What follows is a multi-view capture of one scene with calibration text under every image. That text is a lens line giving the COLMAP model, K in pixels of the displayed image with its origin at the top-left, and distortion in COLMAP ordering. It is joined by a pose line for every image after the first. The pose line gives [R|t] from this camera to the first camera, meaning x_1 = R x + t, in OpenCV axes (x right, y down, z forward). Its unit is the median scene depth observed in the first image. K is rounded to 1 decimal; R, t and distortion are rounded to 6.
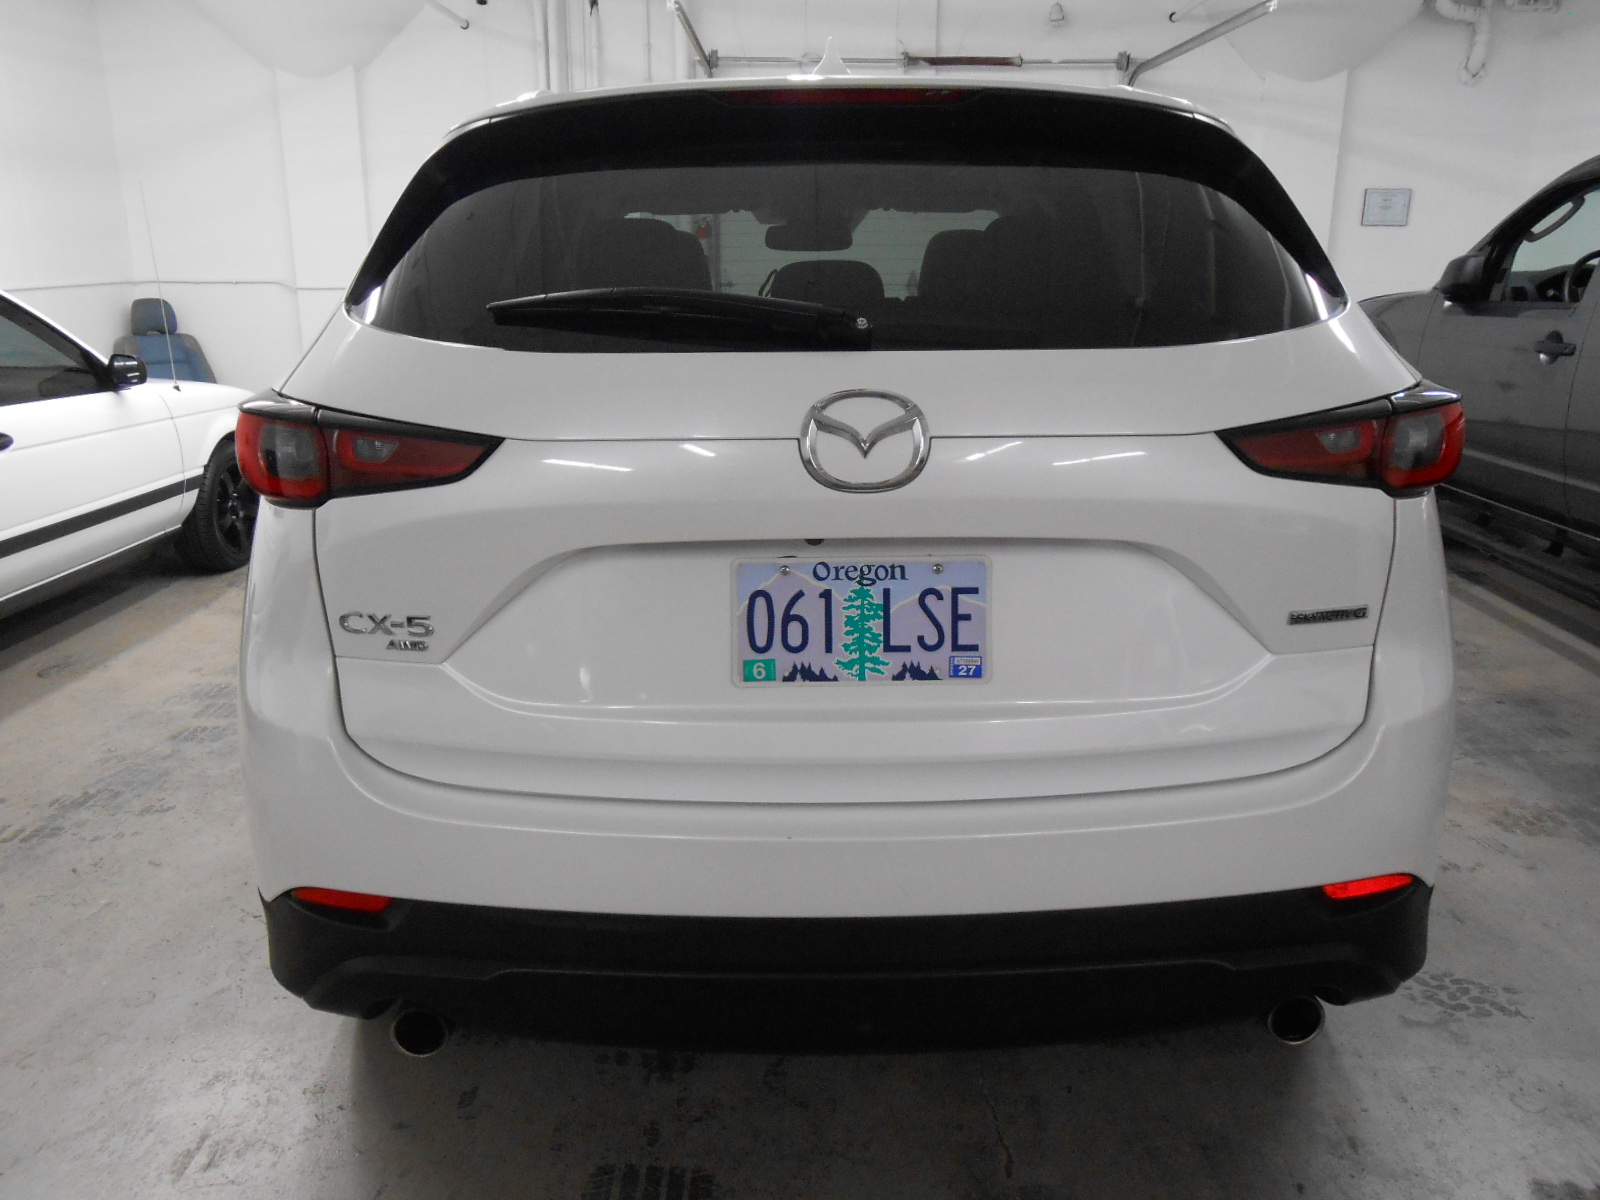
lens RADIAL K [[1221.8, 0, 796.9], [0, 1221.8, 593.1], [0, 0, 1]] dist [-0.011745, 0.003956]
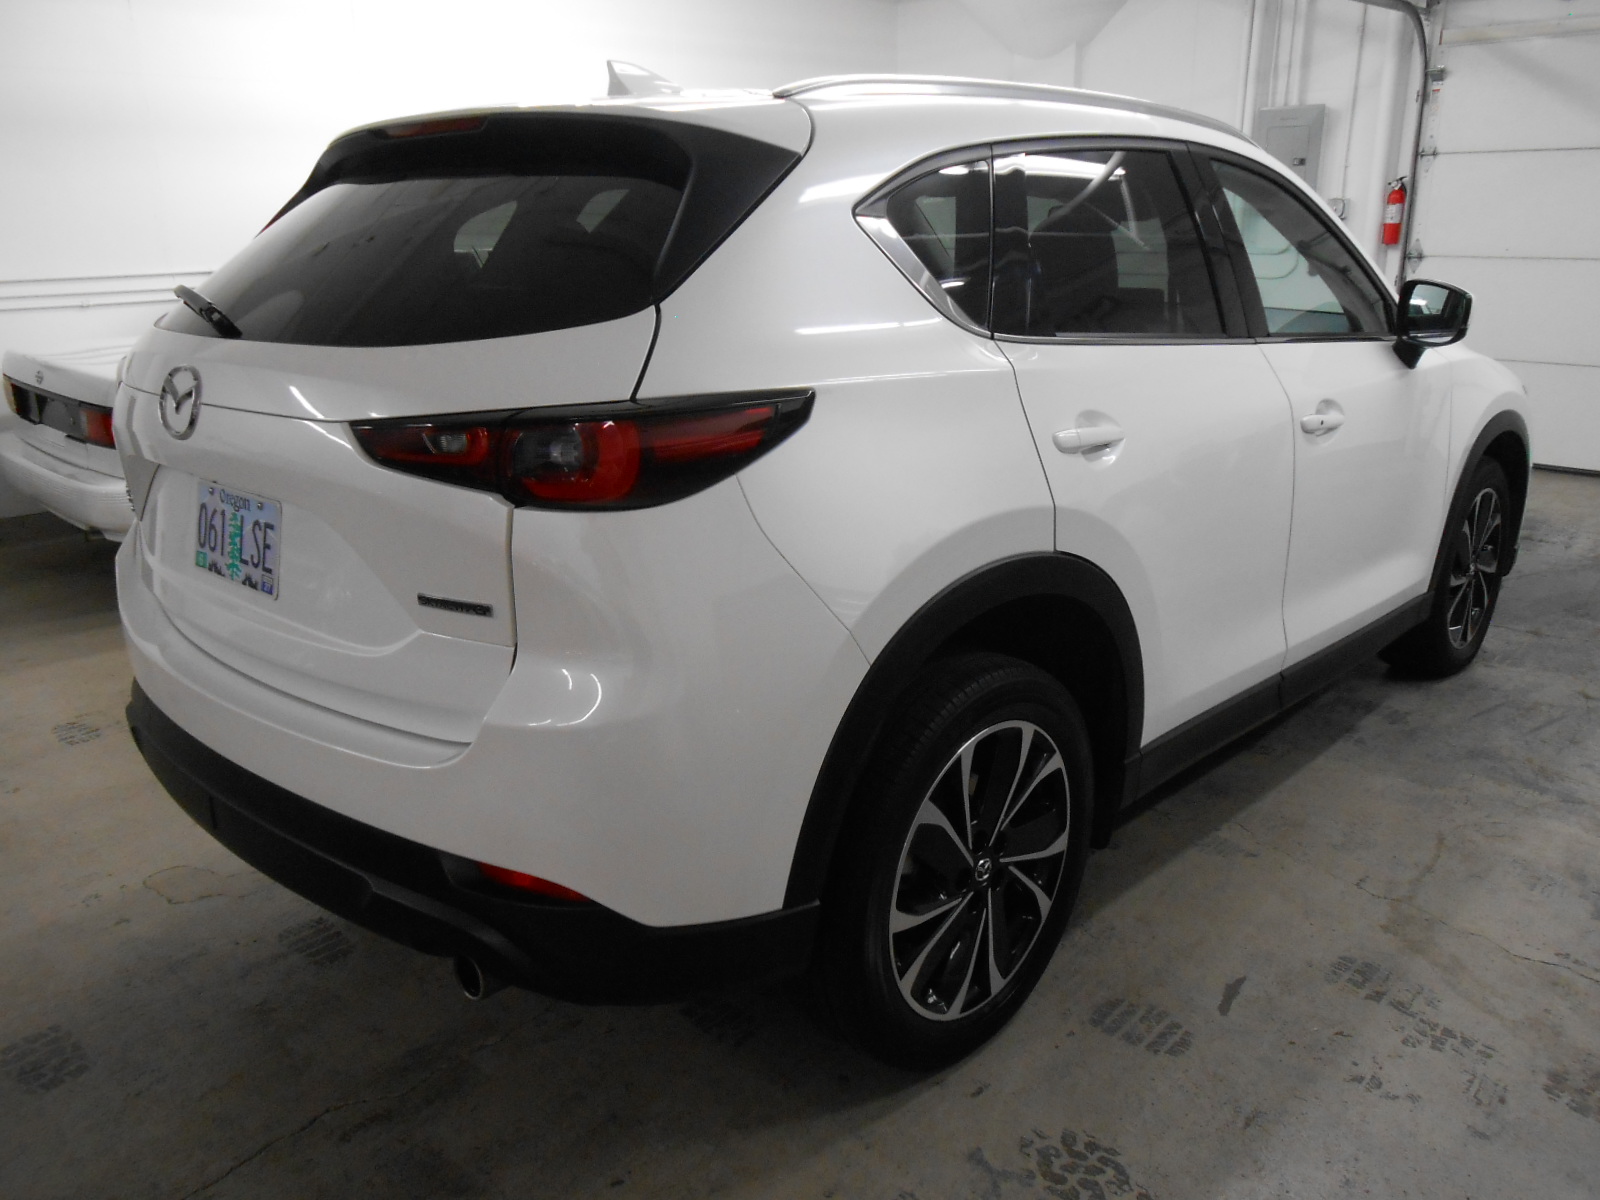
lens RADIAL K [[1221.8, 0, 796.7], [0, 1221.8, 605.0], [0, 0, 1]] dist [-0.011745, 0.003956]
pose [[0.714956, 0.195080, -0.671403, 1.437507], [-0.167569, 0.980109, 0.106338, -0.153416], [0.678792, 0.036479, 0.733424, 0.426364]]
